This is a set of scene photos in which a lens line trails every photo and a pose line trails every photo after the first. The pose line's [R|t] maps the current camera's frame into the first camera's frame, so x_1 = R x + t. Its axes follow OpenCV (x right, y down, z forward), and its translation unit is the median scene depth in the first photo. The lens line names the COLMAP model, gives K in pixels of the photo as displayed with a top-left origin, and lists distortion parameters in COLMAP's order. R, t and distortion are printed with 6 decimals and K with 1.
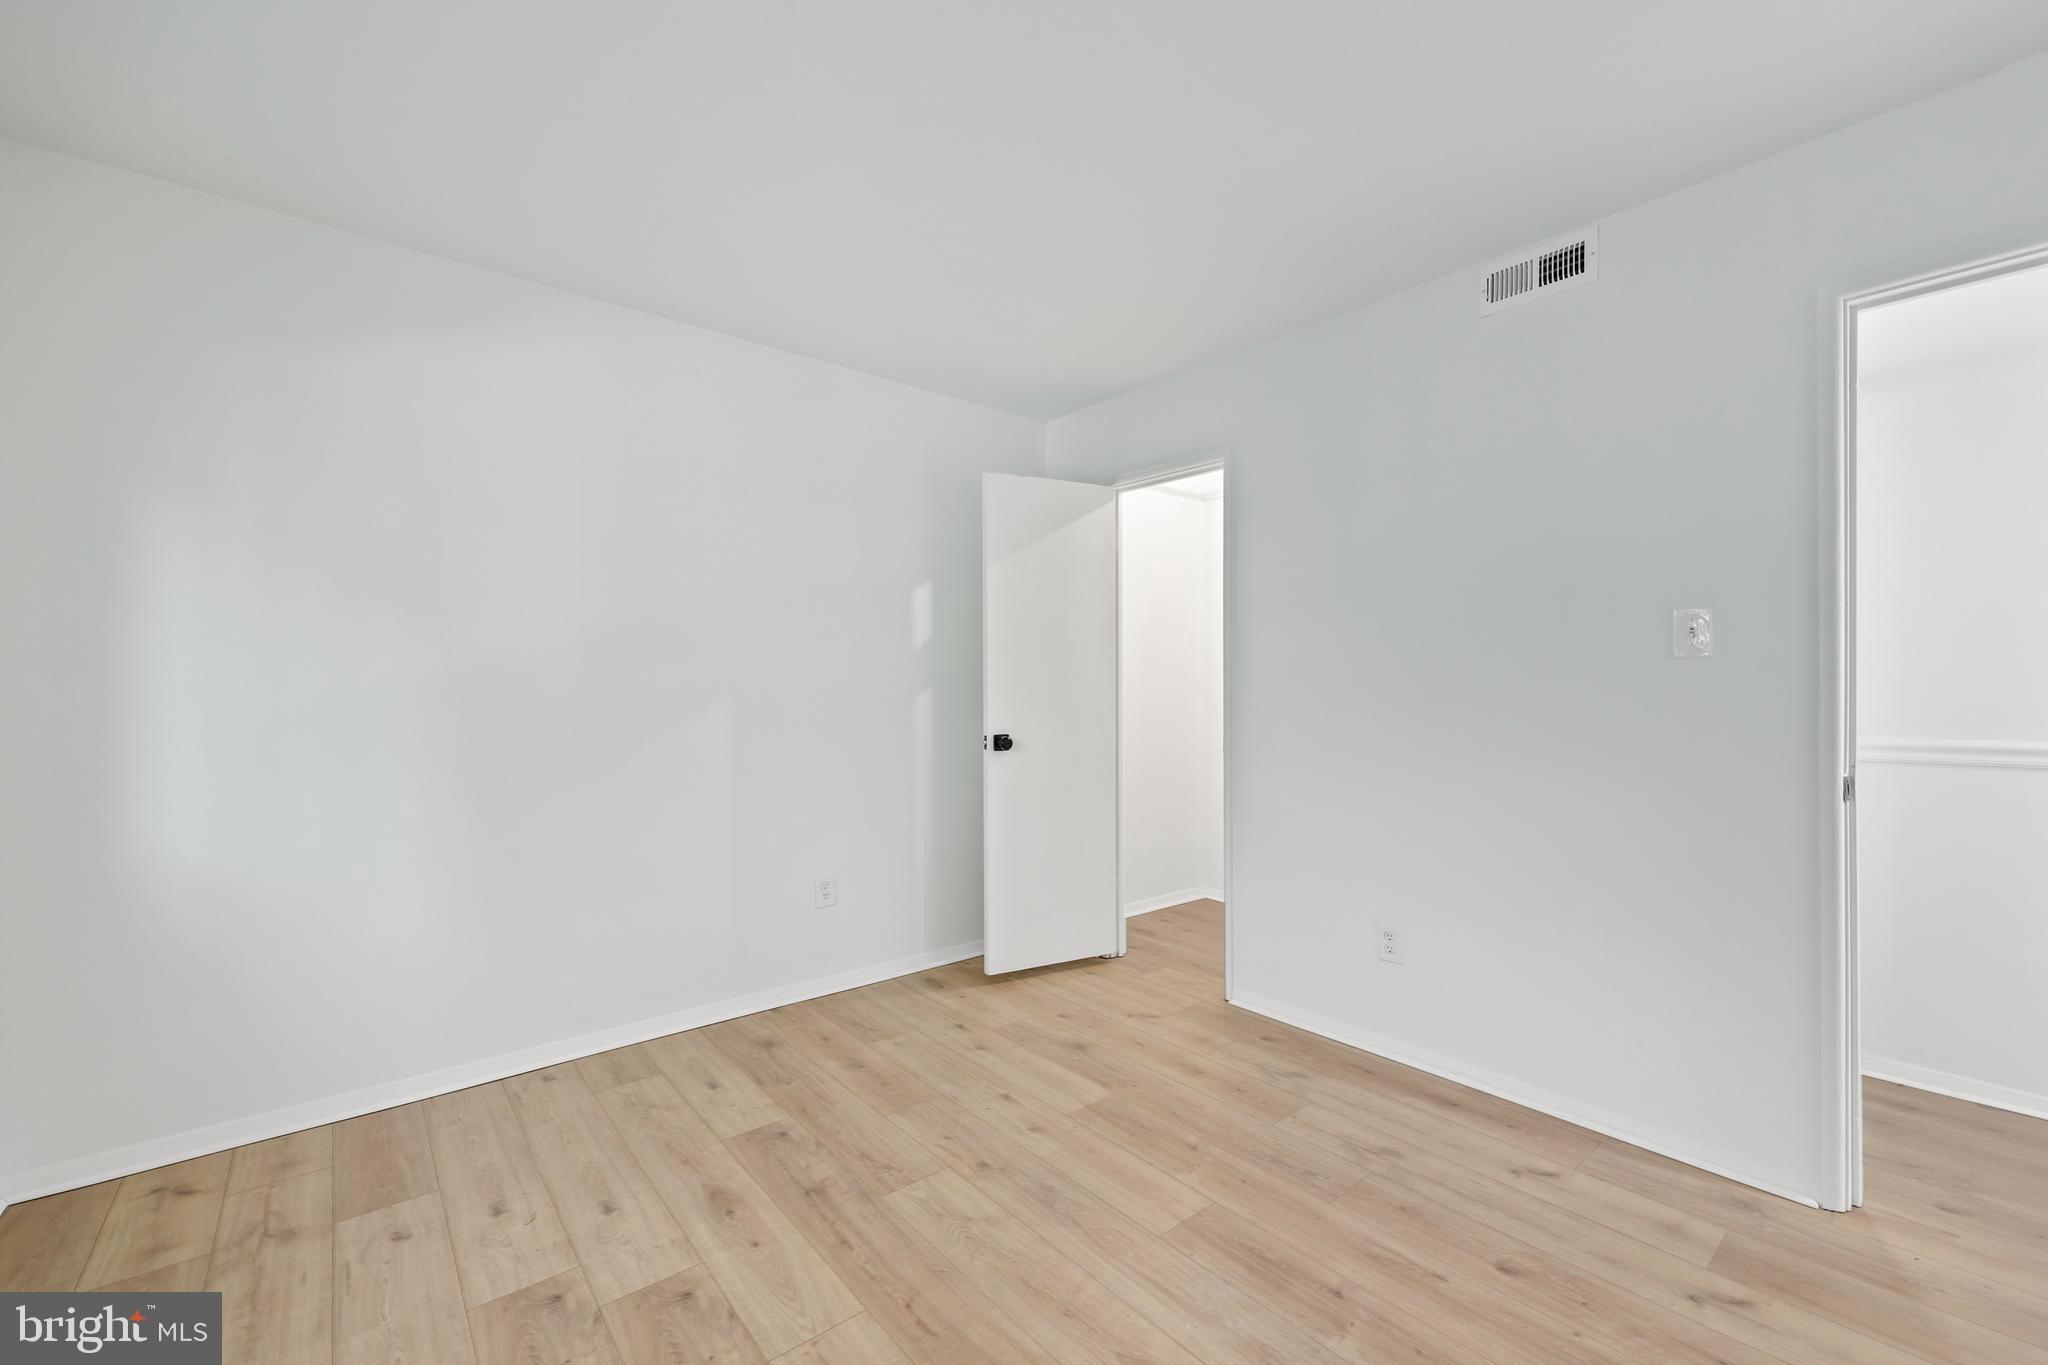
lens RADIAL K [[840.0, 0, 1039.6], [0, 840.0, 684.8], [0, 0, 1]] dist [0.002180, 0.000123]
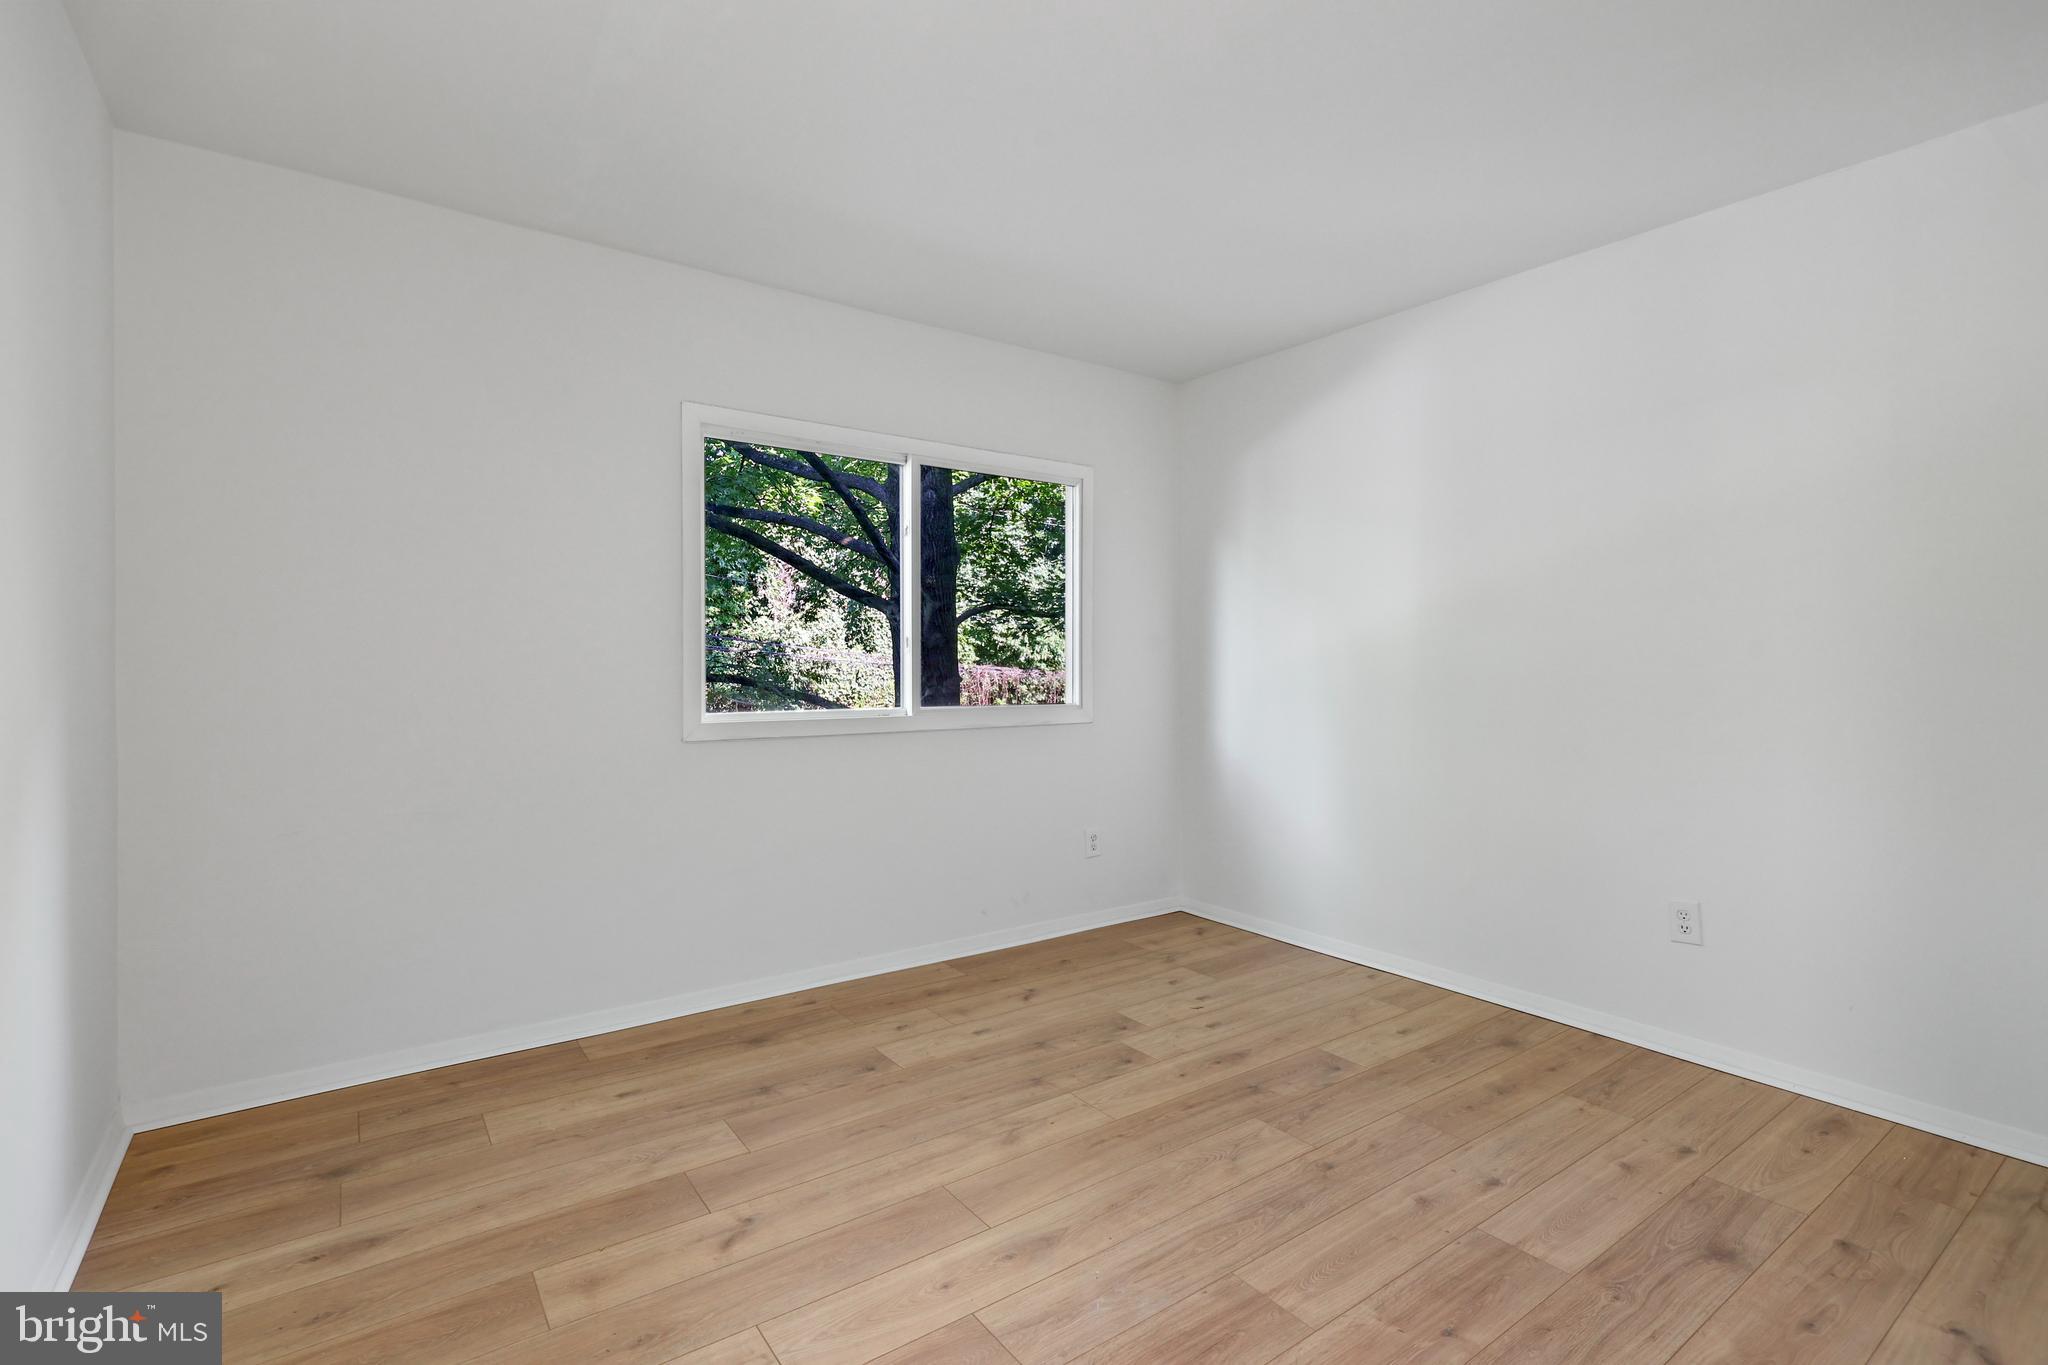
lens RADIAL K [[954.8, 0, 1031.3], [0, 954.8, 646.3], [0, 0, 1]] dist [0.000940, 0.000683]
pose [[-0.072935, -0.012867, -0.997254, 0.980137], [0.005293, 0.999898, -0.013289, 0.010774], [0.997323, -0.006247, -0.072859, 0.730076]]
